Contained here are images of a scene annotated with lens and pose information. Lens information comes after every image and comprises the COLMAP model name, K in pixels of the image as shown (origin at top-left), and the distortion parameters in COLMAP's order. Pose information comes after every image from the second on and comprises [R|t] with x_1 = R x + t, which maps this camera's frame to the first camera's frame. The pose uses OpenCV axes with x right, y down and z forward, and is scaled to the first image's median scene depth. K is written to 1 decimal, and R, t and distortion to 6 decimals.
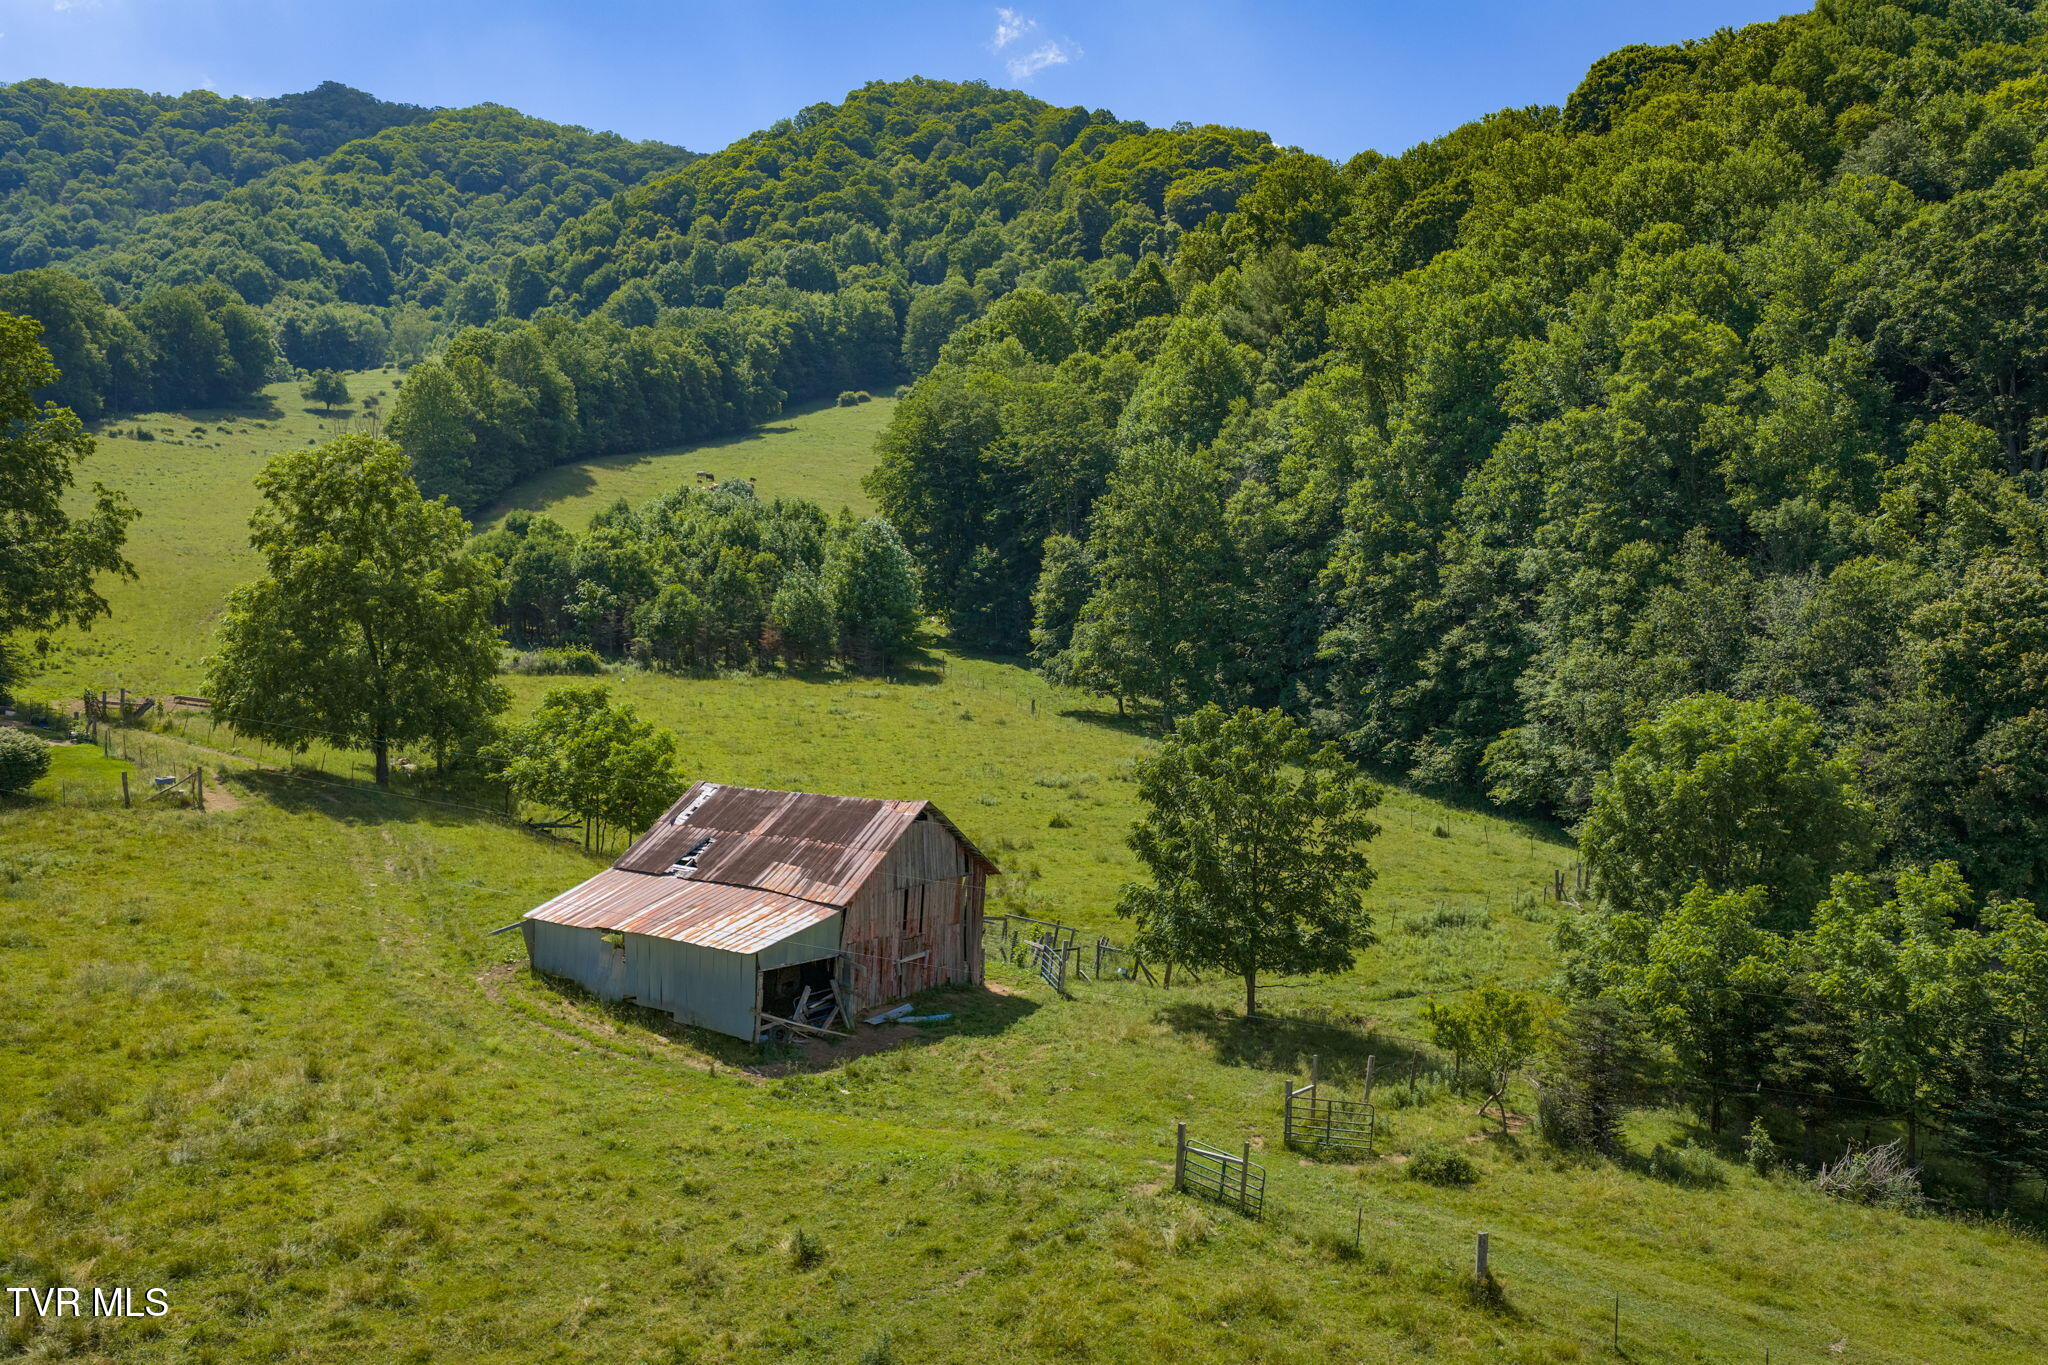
lens RADIAL K [[1703.9, 0, 1022.6], [0, 1703.9, 691.4], [0, 0, 1]] dist [0.005219, -0.010667]
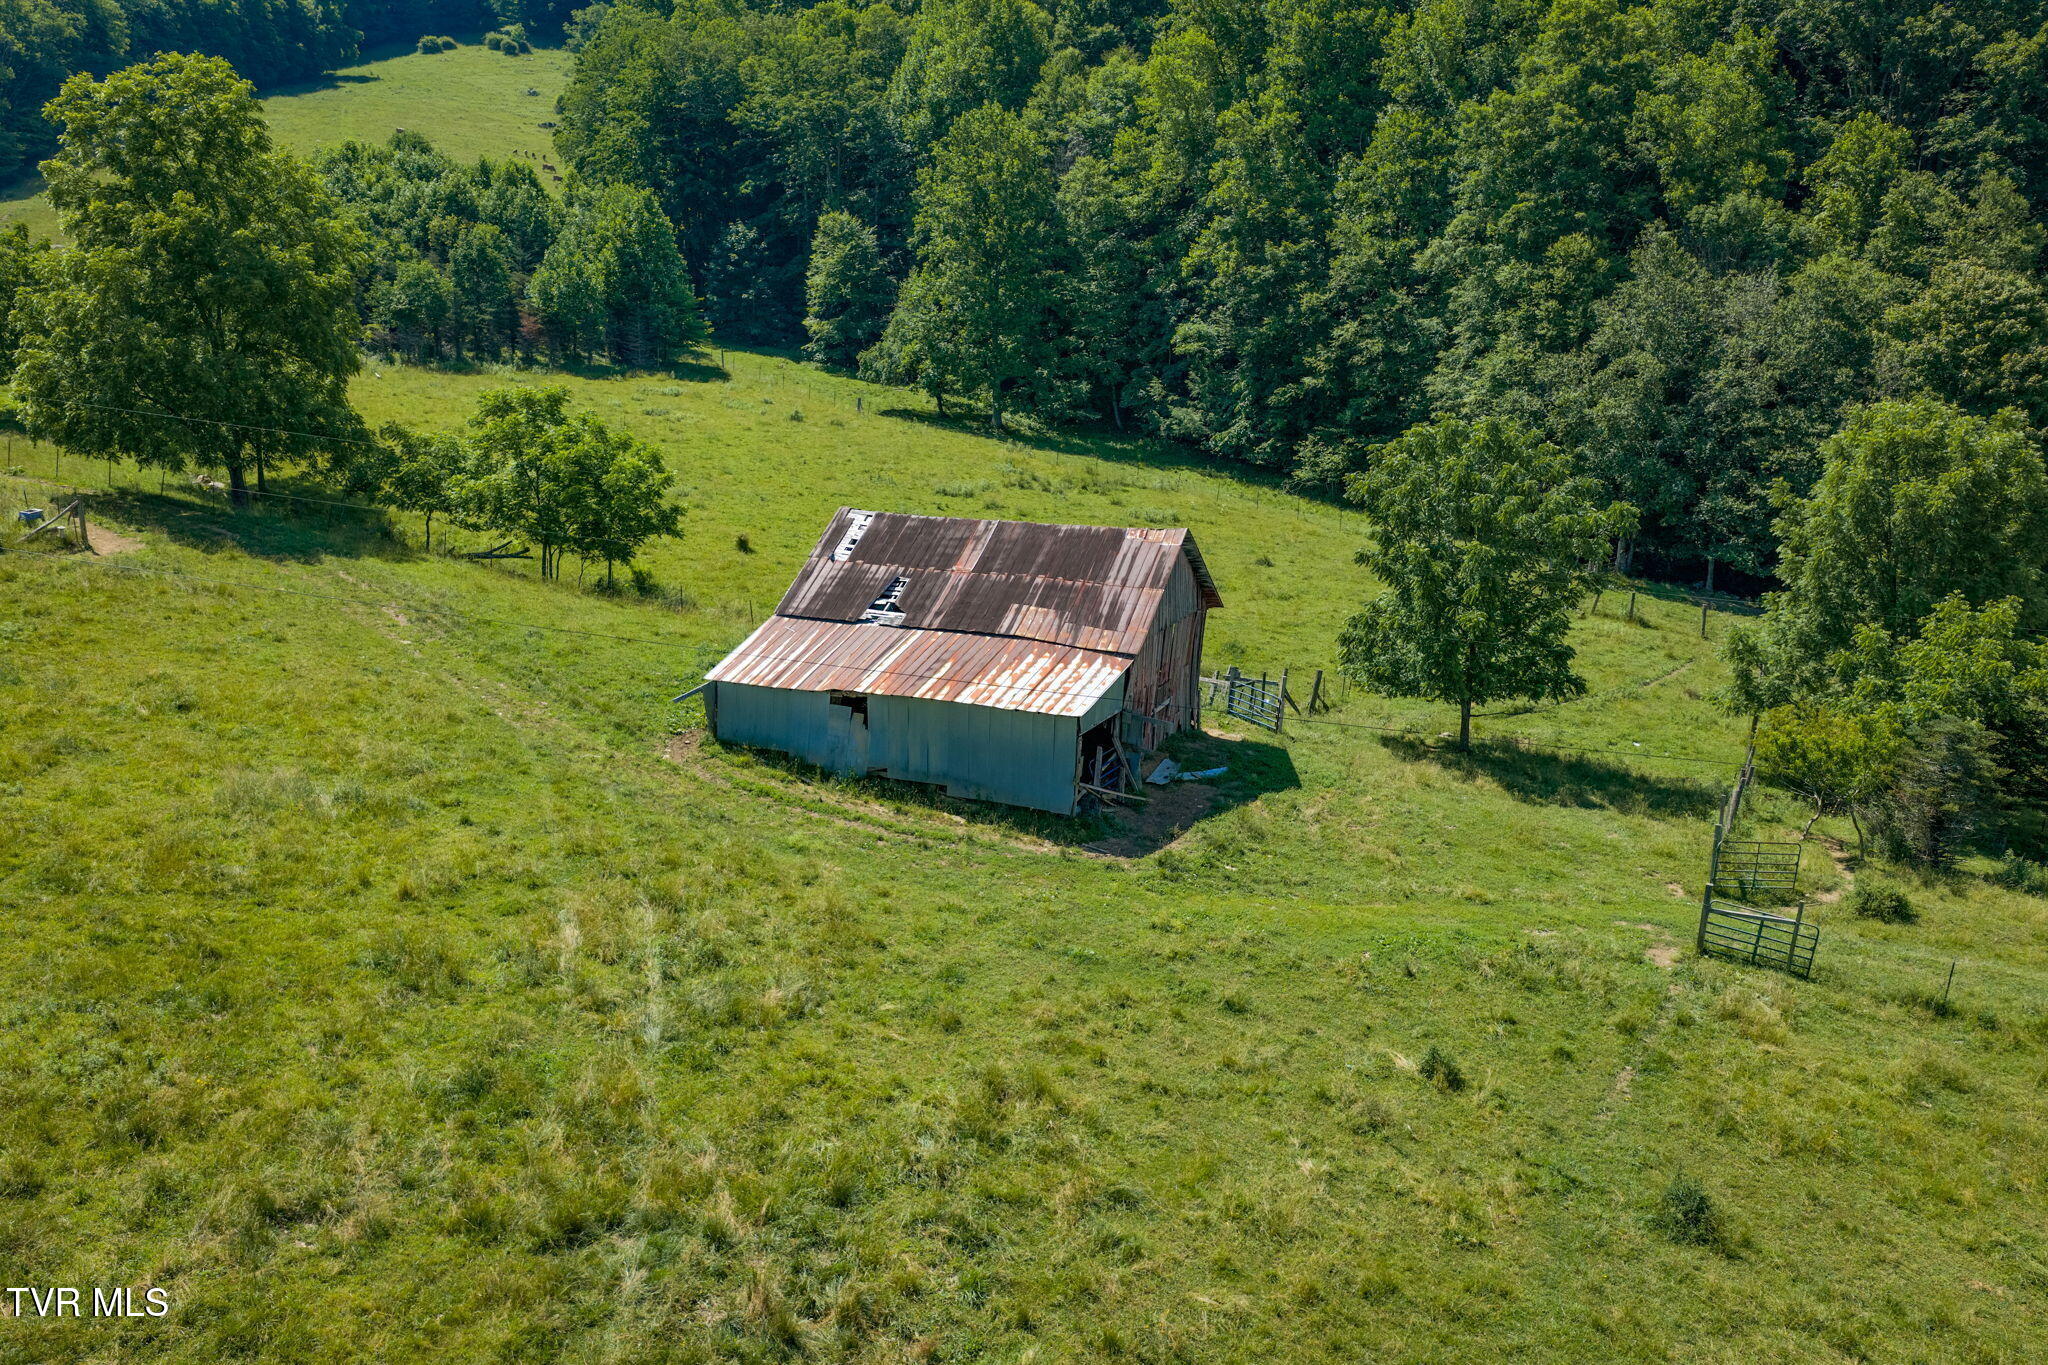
lens RADIAL K [[1703.9, 0, 1022.6], [0, 1703.9, 691.4], [0, 0, 1]] dist [0.005219, -0.010667]
pose [[0.963757, -0.048736, 0.262292, -0.129556], [0.000825, 0.983712, 0.179752, -0.003612], [-0.266780, -0.173021, 0.948099, 0.064355]]
